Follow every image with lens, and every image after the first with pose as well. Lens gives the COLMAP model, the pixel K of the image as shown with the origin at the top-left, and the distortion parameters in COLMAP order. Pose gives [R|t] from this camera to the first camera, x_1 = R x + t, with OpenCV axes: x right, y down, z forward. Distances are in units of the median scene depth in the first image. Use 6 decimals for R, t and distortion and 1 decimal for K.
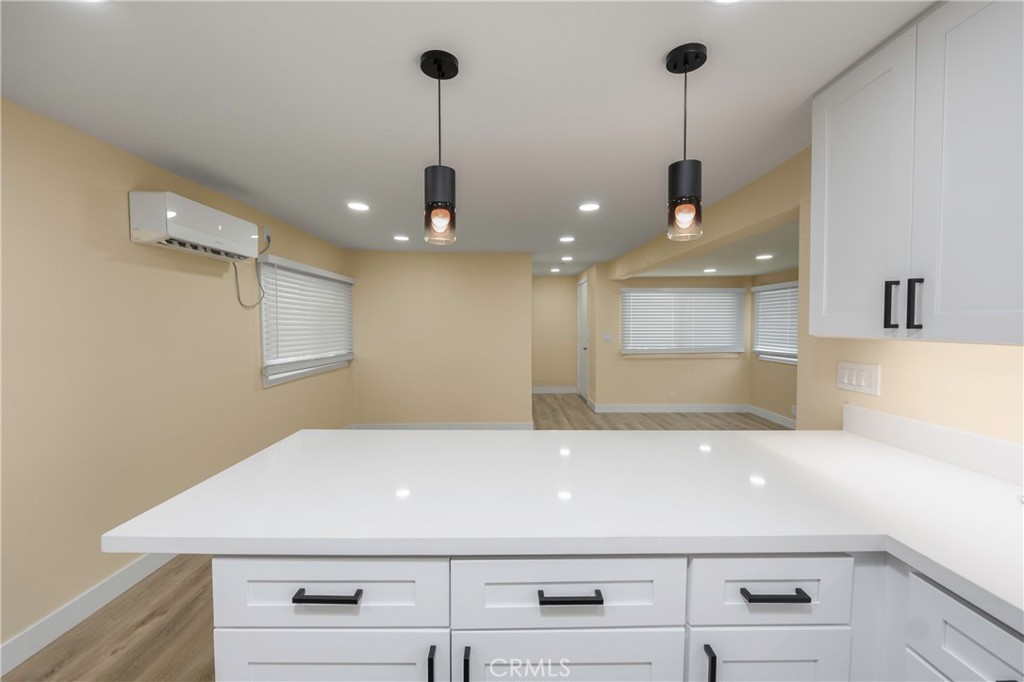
lens RADIAL K [[431.3, 0, 512.0], [0, 431.3, 341.0], [0, 0, 1]] dist [-0.011451, -0.000192]
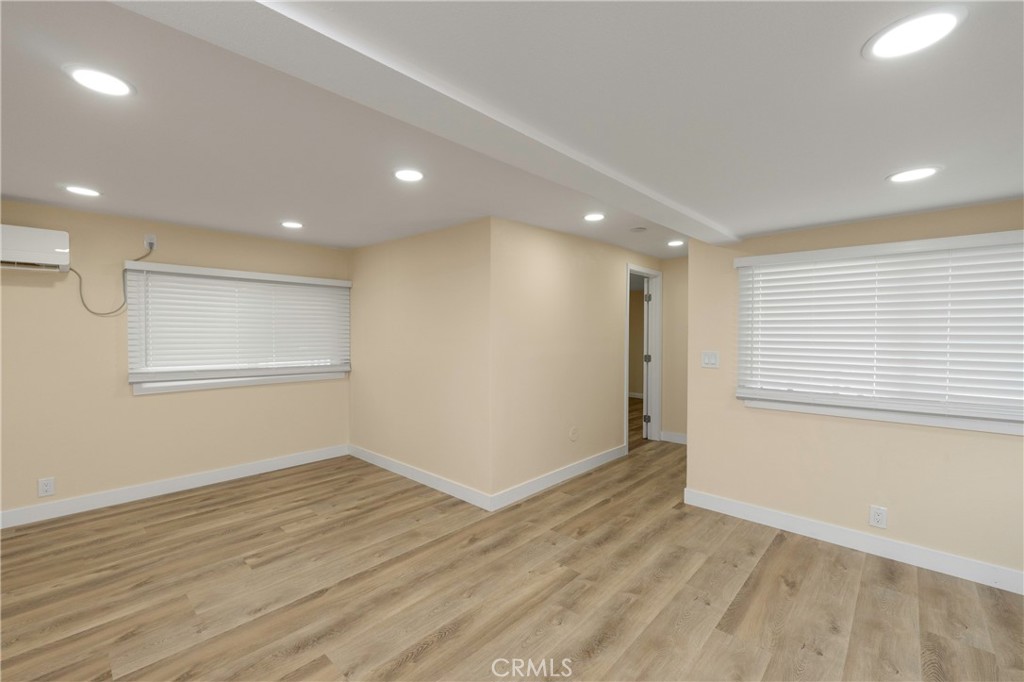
lens RADIAL K [[431.3, 0, 512.0], [0, 431.3, 341.0], [0, 0, 1]] dist [-0.011451, -0.000192]
pose [[0.723678, 0.022017, -0.689786, 0.717814], [-0.030874, 0.999523, -0.000487, -0.042241], [0.689447, 0.021649, 0.724013, 0.858120]]
